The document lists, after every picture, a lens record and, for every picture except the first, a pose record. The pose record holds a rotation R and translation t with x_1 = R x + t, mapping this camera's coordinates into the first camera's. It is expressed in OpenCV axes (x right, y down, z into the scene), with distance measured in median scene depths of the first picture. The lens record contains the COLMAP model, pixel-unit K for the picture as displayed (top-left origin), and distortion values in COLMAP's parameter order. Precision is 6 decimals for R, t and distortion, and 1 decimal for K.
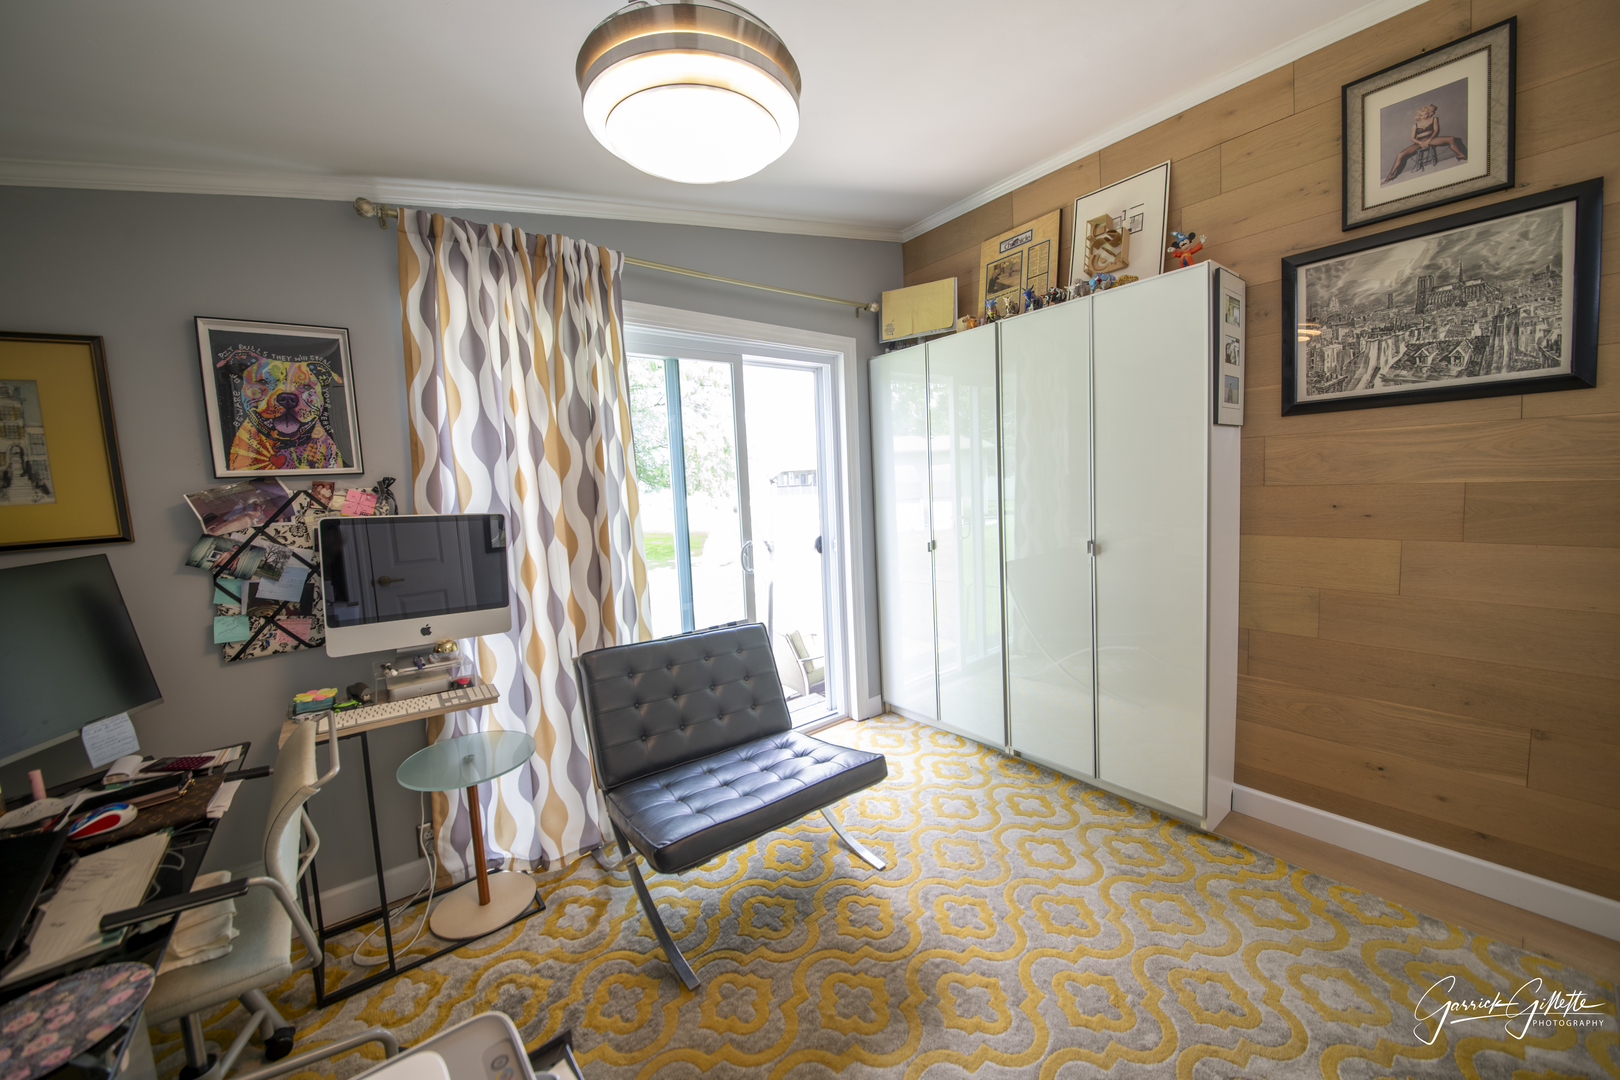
lens RADIAL K [[562.0, 0, 791.5], [0, 562.0, 516.9], [0, 0, 1]] dist [-0.024795, -0.000148]
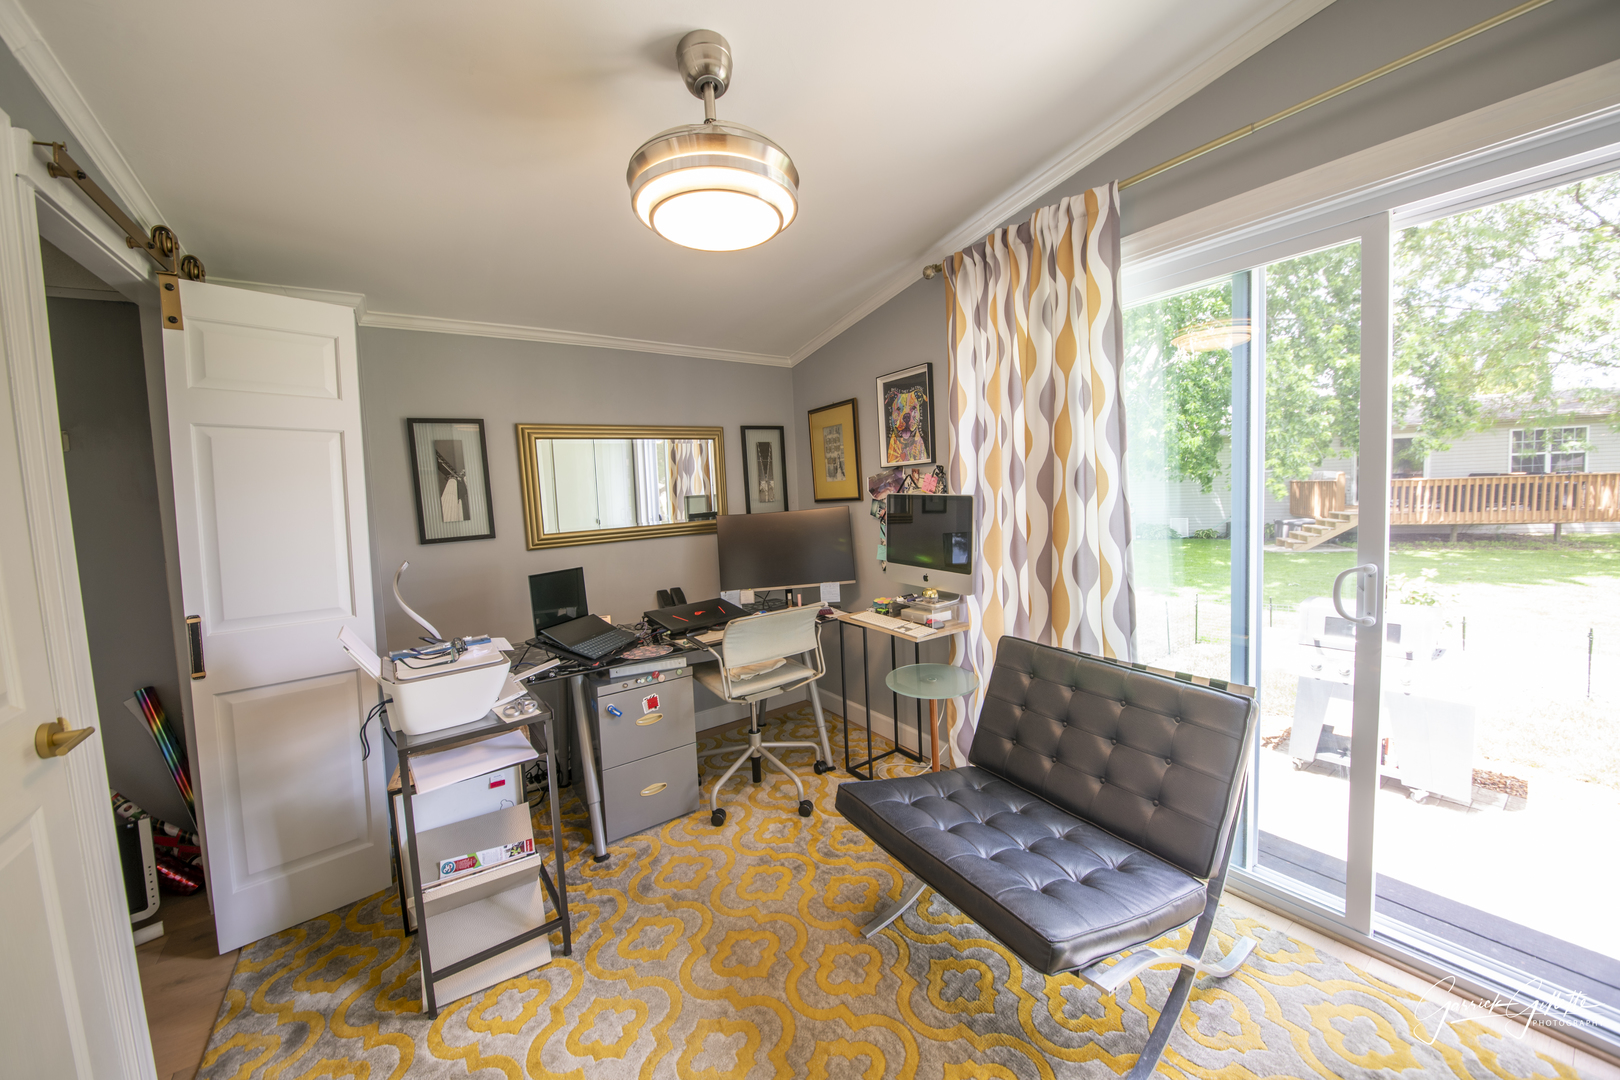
lens RADIAL K [[576.7, 0, 812.4], [0, 576.7, 534.3], [0, 0, 1]] dist [0.000255, -0.008640]
pose [[-0.046793, 0.126310, -0.990887, 0.798199], [-0.018130, 0.991702, 0.127270, -0.084854], [0.998740, 0.023920, -0.044114, 0.802042]]
